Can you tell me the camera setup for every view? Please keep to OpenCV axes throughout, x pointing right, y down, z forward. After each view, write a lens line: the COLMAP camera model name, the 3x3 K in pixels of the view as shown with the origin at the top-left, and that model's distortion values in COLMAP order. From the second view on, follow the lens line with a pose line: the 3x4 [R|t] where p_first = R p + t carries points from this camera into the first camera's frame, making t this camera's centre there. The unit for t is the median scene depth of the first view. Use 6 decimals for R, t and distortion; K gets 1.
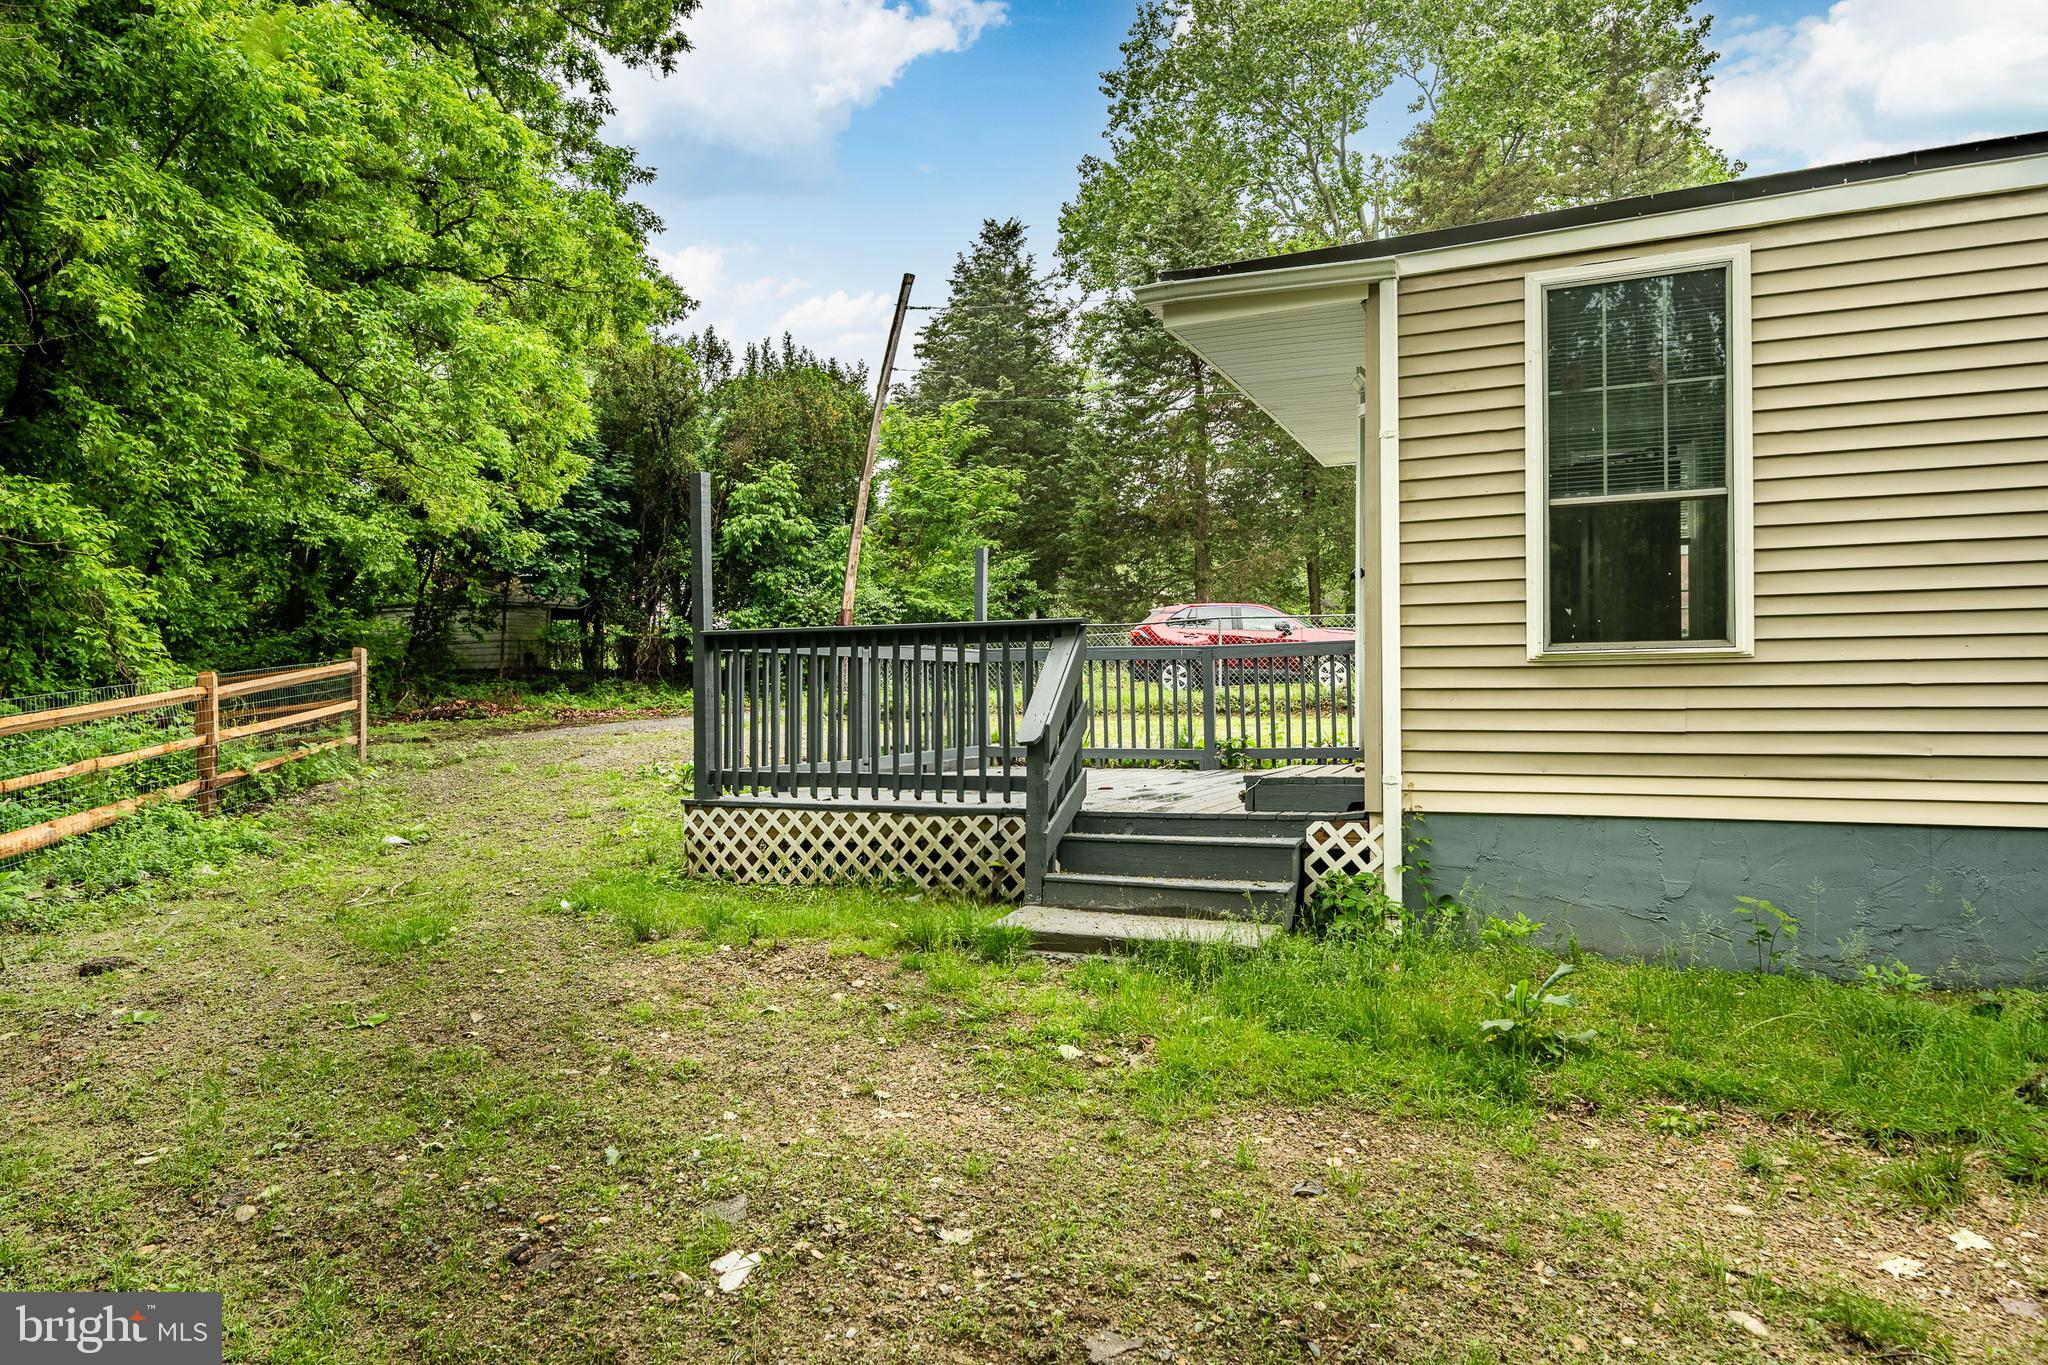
lens RADIAL K [[1298.8, 0, 1024.6], [0, 1298.8, 685.2], [0, 0, 1]] dist [0.004561, 0.000641]
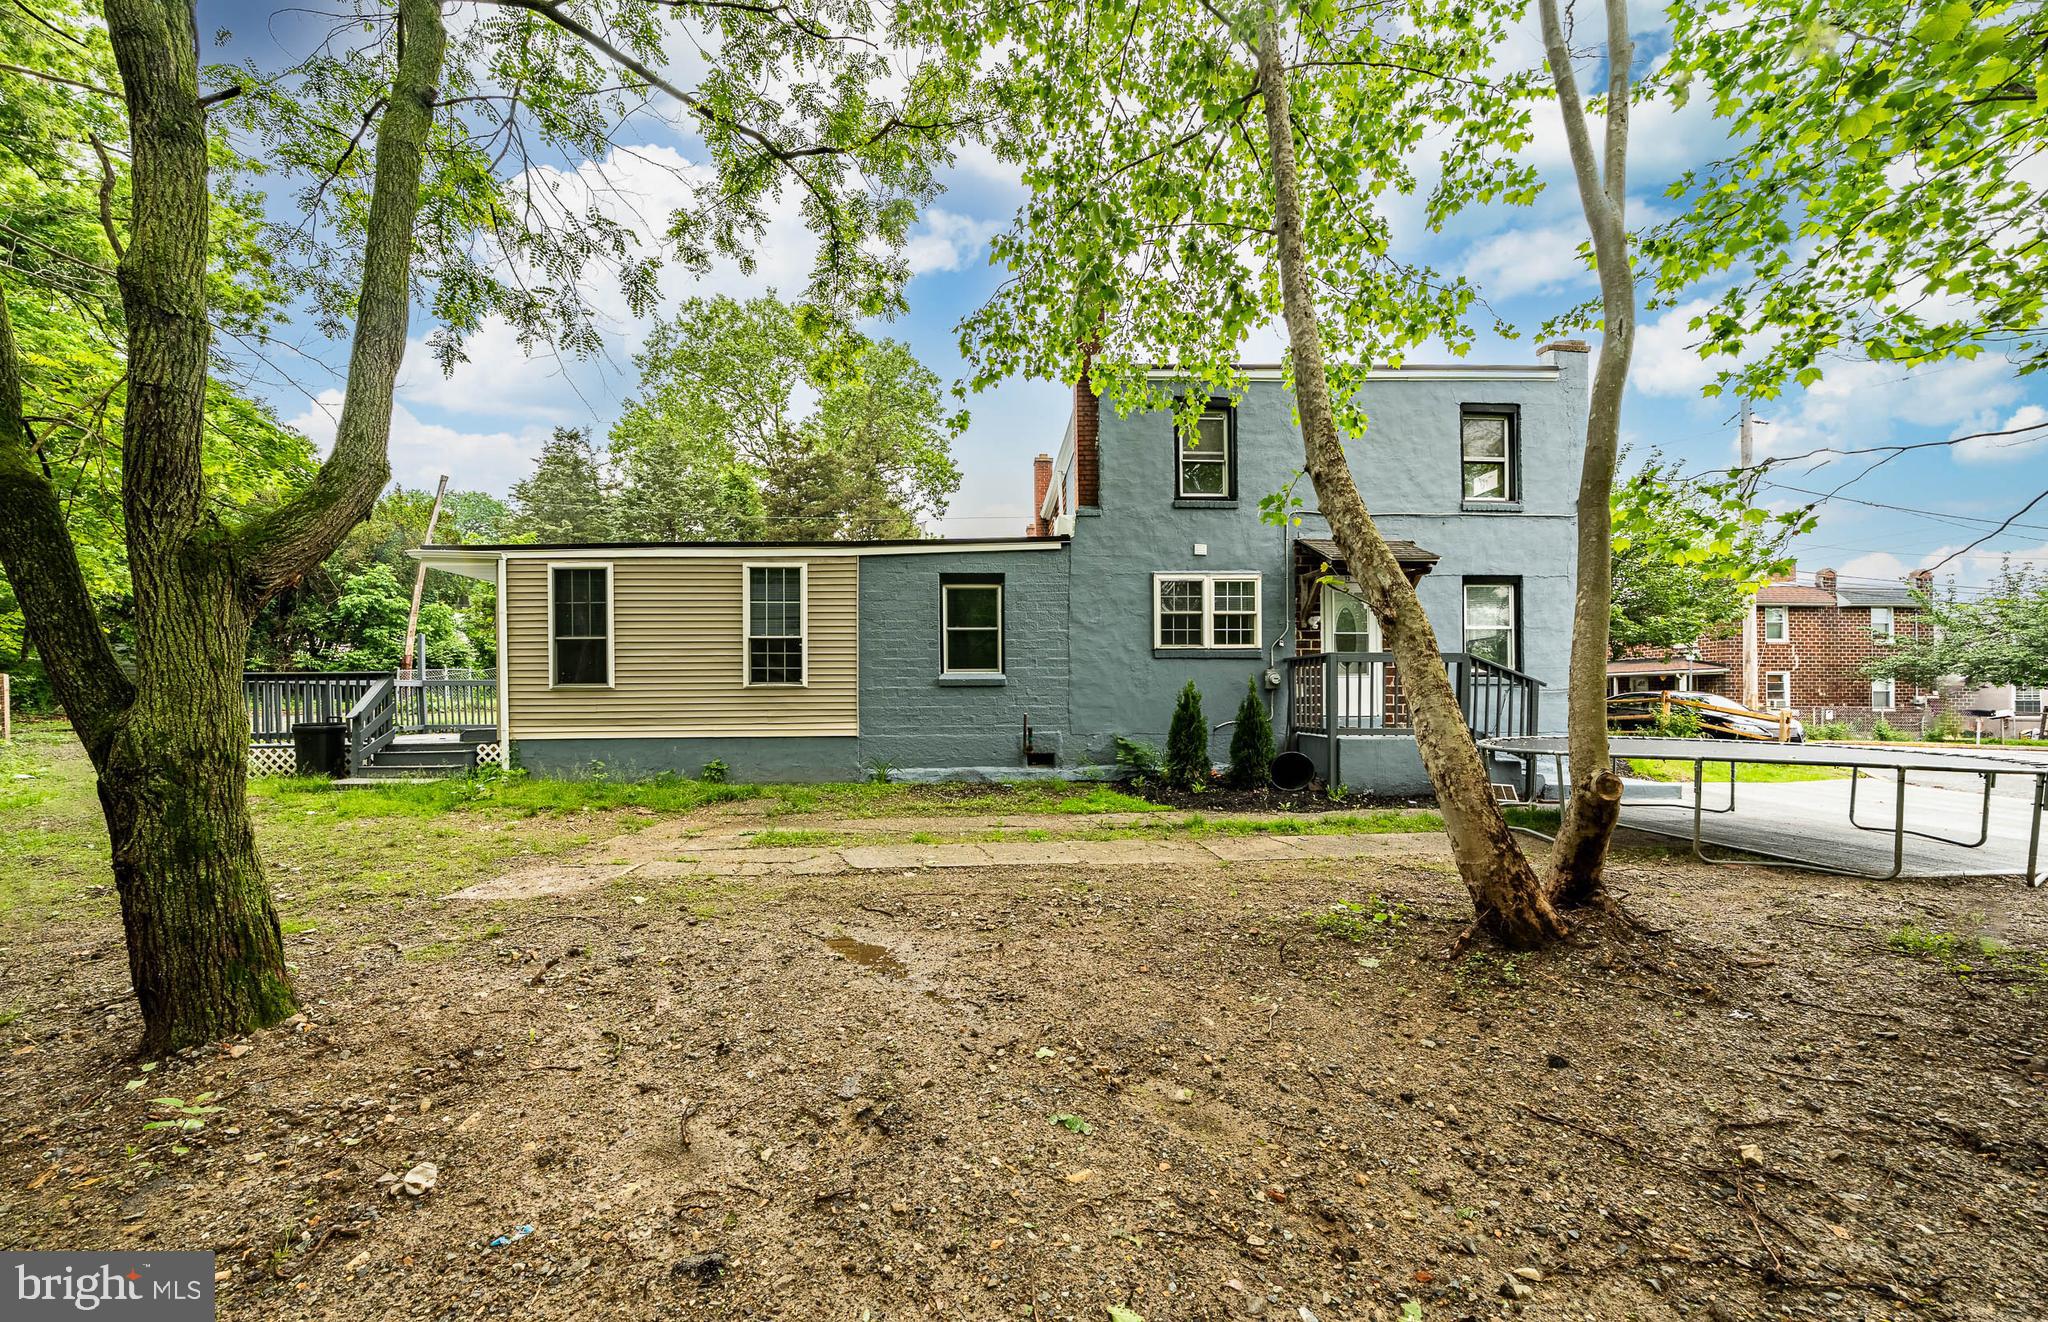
lens RADIAL K [[726.8, 0, 1003.5], [0, 726.8, 710.5], [0, 0, 1]] dist [-0.001148, -0.000059]
pose [[0.897732, -0.004771, 0.440517, 0.475597], [-0.002854, 0.999857, 0.016646, 0.000057], [-0.440534, -0.016201, 0.897590, -0.815979]]
